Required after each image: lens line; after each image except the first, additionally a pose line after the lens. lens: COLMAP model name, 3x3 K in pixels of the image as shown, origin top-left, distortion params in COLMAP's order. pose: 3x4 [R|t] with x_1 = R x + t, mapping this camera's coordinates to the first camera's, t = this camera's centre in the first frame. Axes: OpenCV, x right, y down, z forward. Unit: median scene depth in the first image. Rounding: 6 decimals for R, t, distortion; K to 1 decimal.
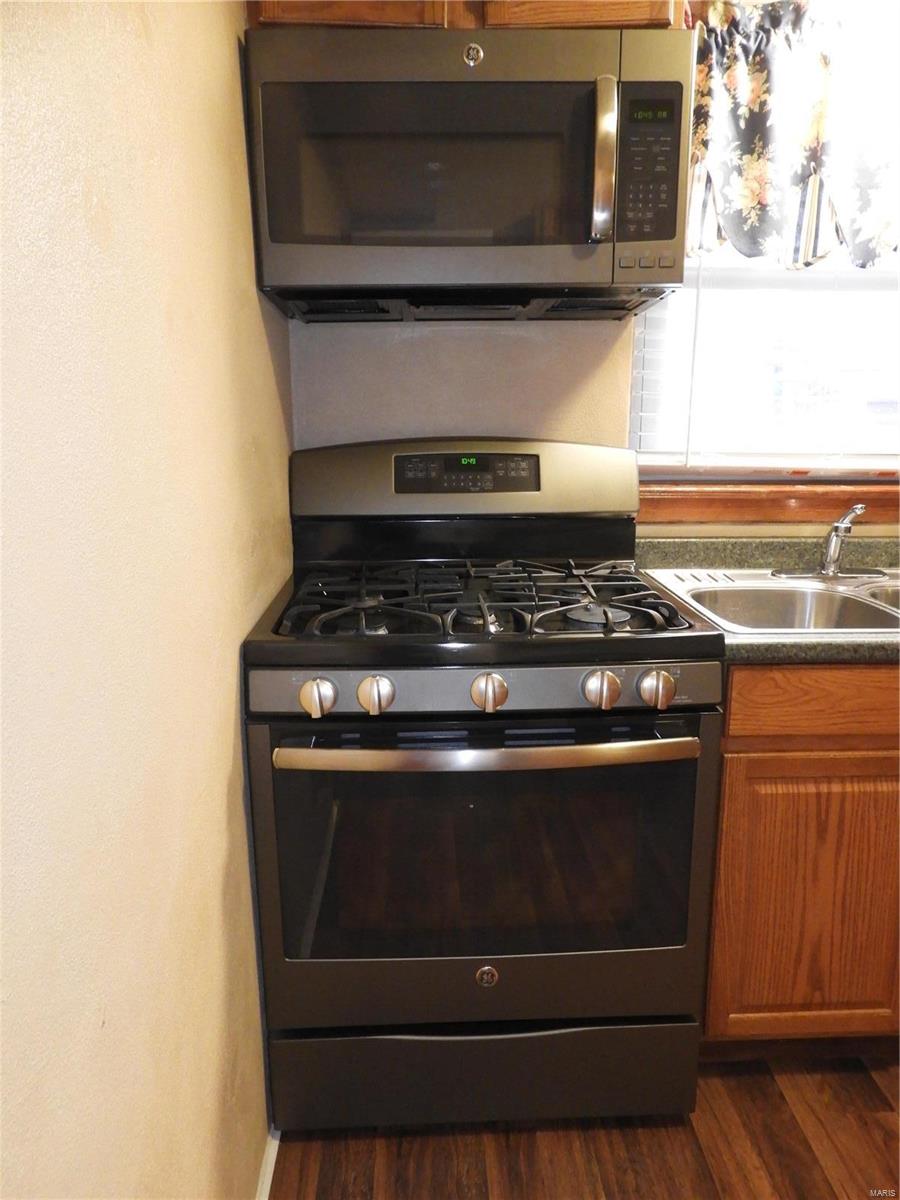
lens RADIAL K [[949.8, 0, 456.0], [0, 949.8, 595.5], [0, 0, 1]] dist [0.036176, -0.011112]
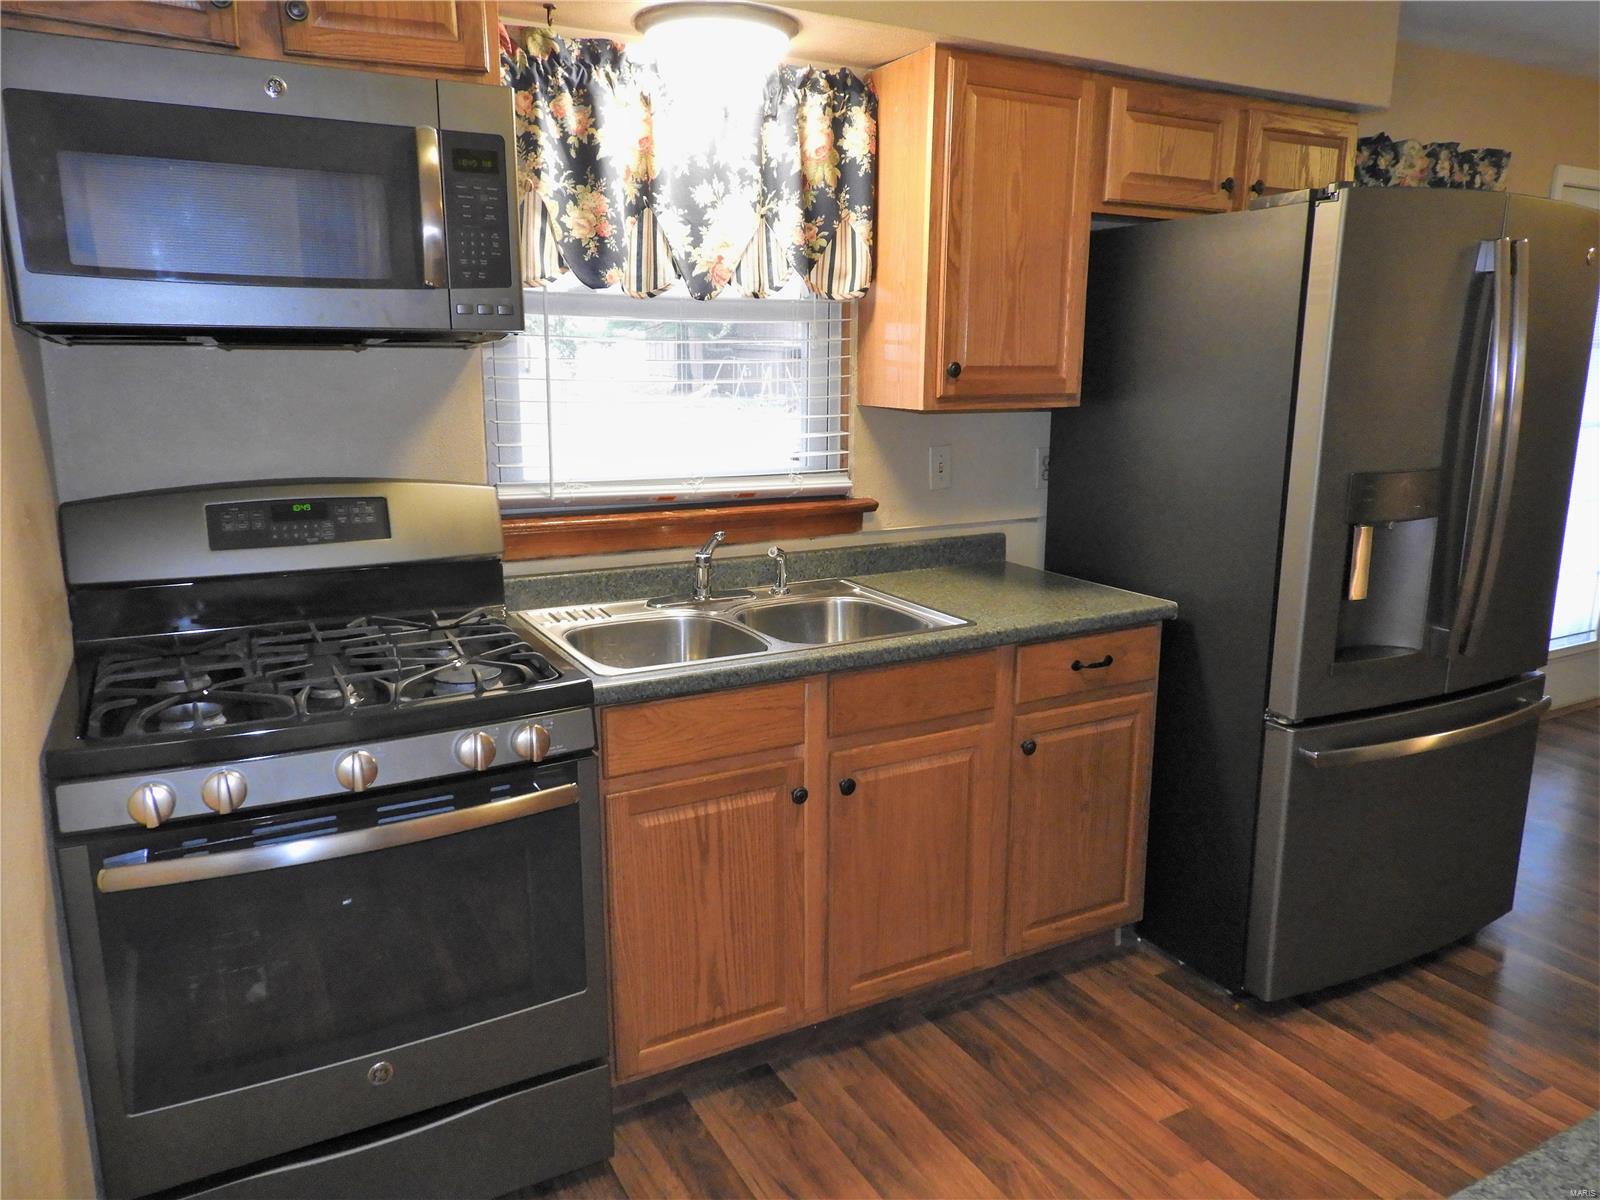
lens RADIAL K [[1137.3, 0, 812.3], [0, 1137.3, 589.1], [0, 0, 1]] dist [-0.002046, -0.004486]
pose [[0.901507, -0.084362, 0.424463, -0.016115], [0.093955, 0.995575, -0.001678, -0.025349], [-0.422443, 0.041393, 0.905444, -0.173224]]
